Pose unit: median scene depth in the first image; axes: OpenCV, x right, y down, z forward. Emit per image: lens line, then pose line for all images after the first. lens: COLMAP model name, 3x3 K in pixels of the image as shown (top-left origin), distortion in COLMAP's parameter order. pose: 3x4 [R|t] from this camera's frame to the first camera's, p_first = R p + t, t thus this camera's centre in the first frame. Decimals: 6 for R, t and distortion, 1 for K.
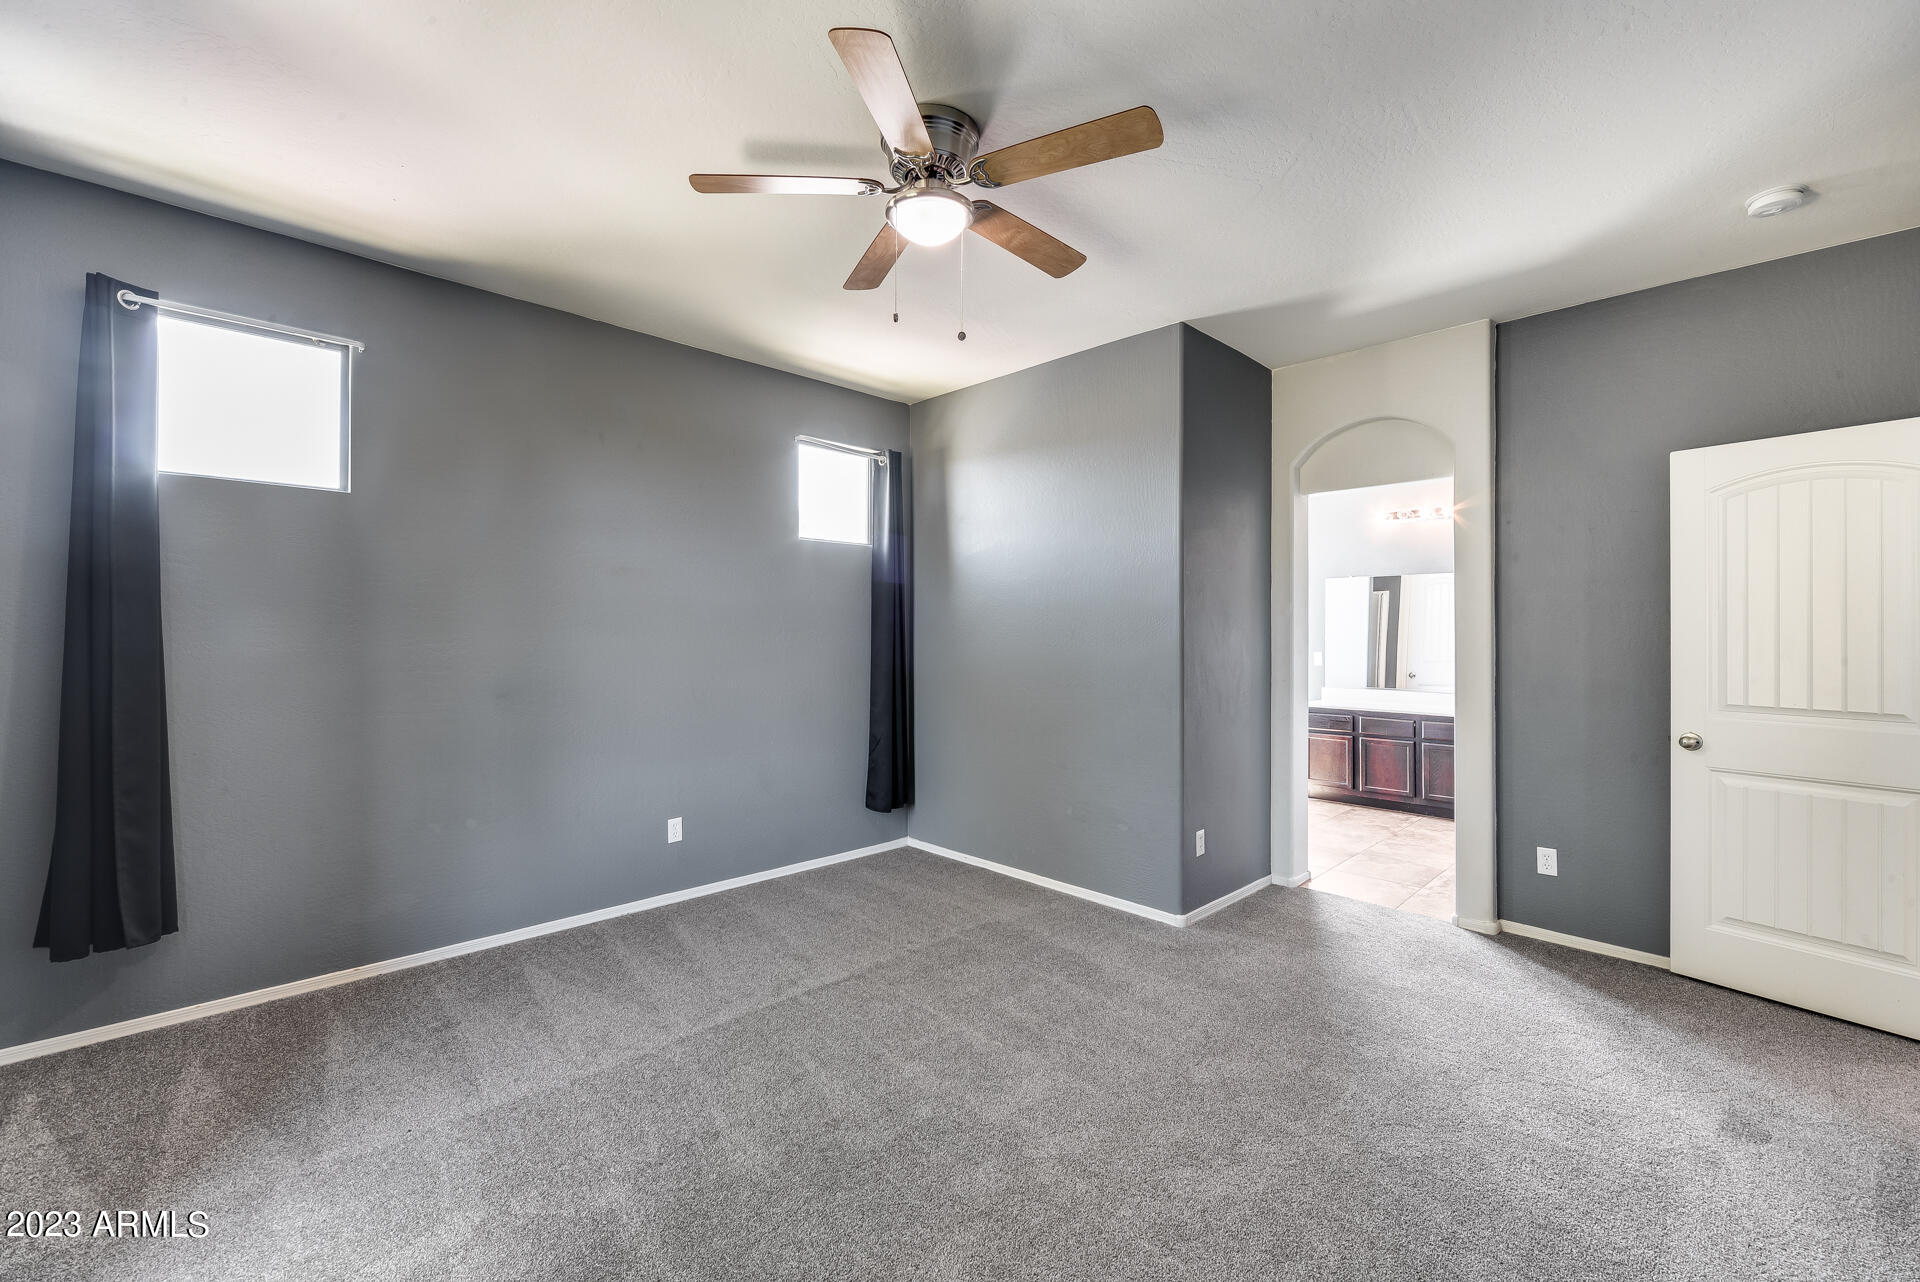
lens RADIAL K [[784.8, 0, 954.5], [0, 784.8, 638.0], [0, 0, 1]] dist [-0.002113, -0.000108]
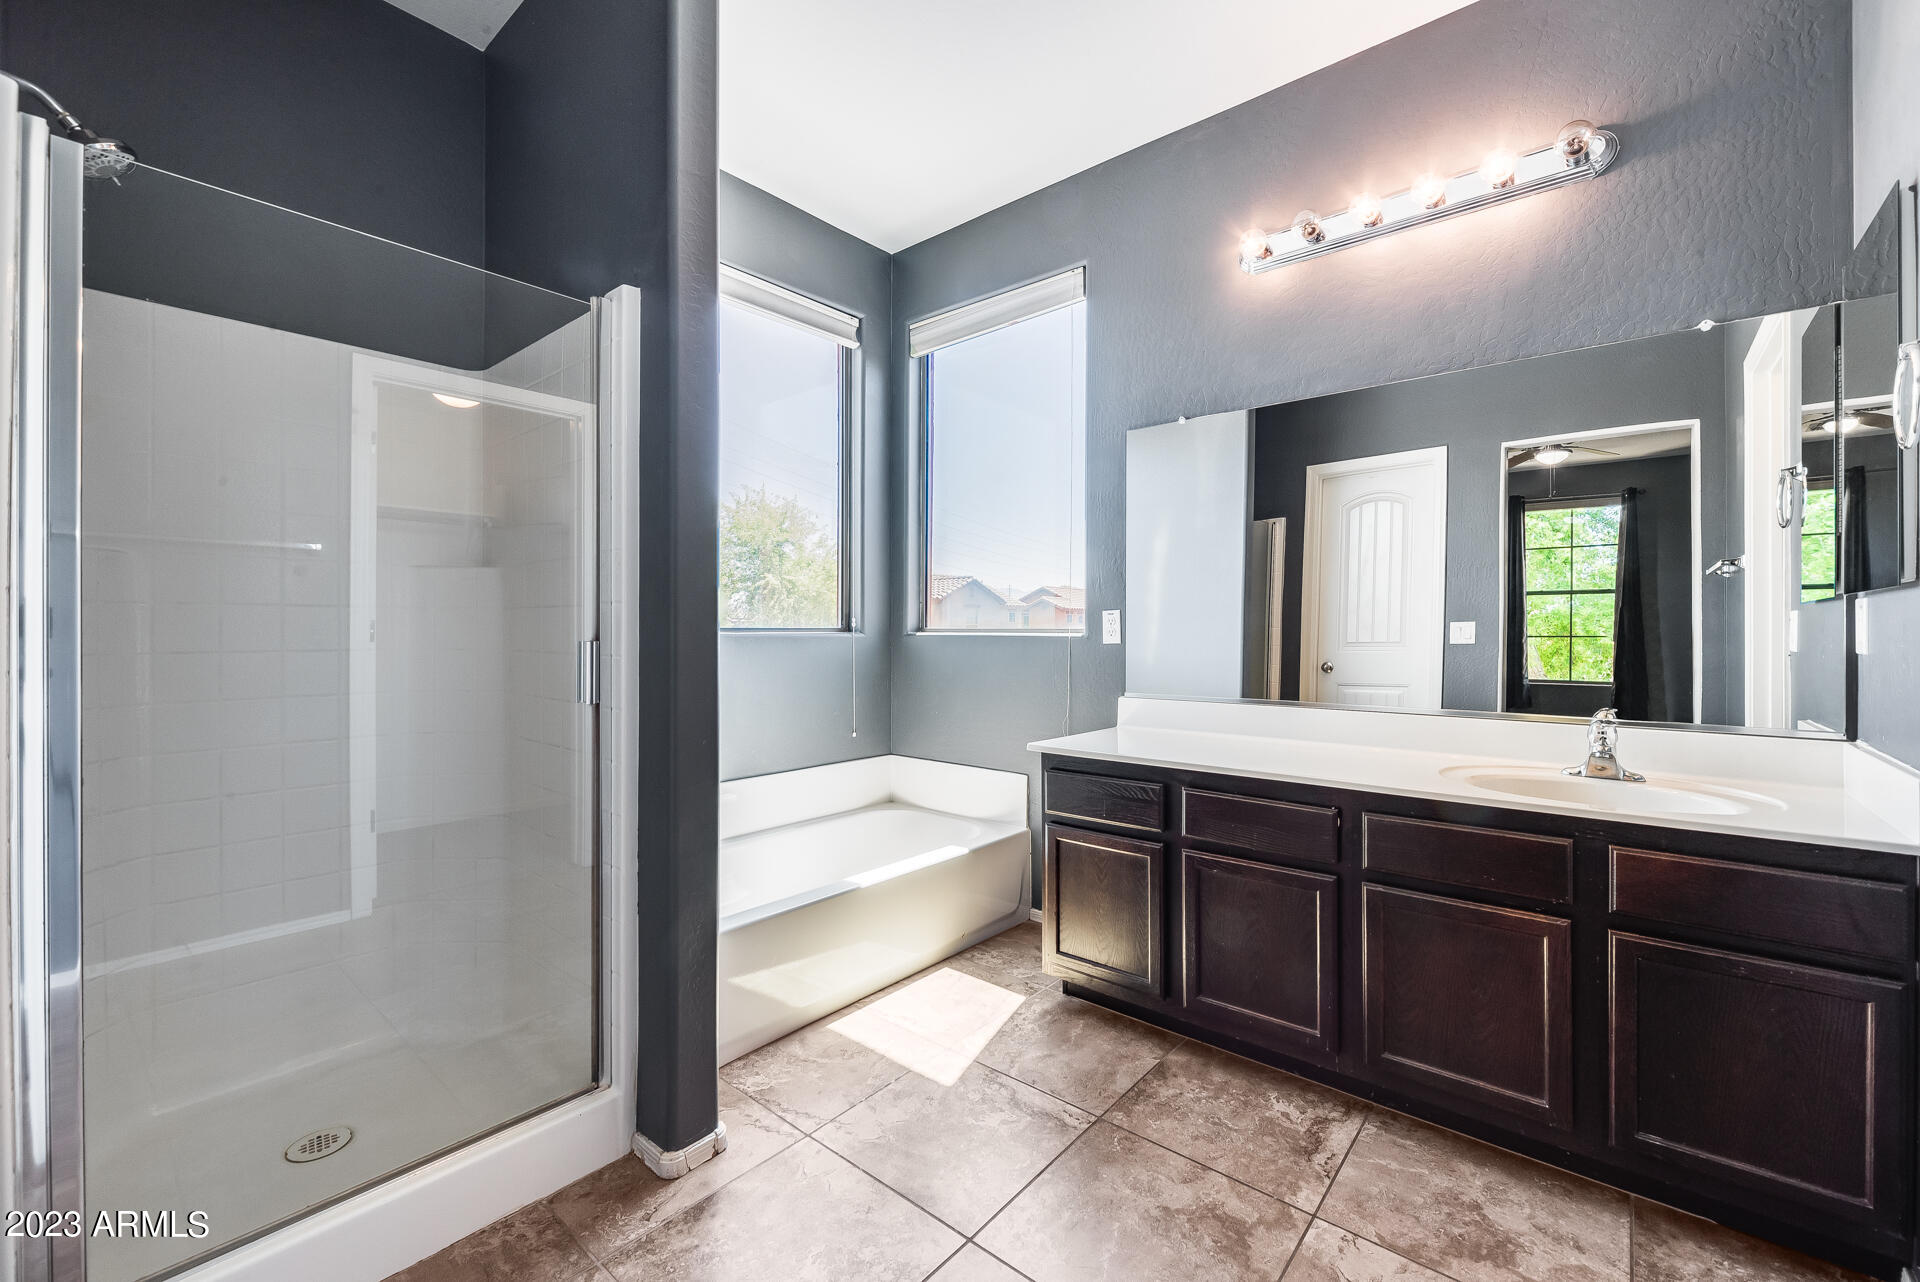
lens RADIAL K [[784.8, 0, 960.8], [0, 784.8, 643.3], [0, 0, 1]] dist [-0.002113, -0.000108]
pose [[0.995380, 0.008946, 0.095596, 0.410165], [-0.008460, 0.999949, -0.005497, 0.044021], [-0.095641, 0.004663, 0.995405, 0.709573]]
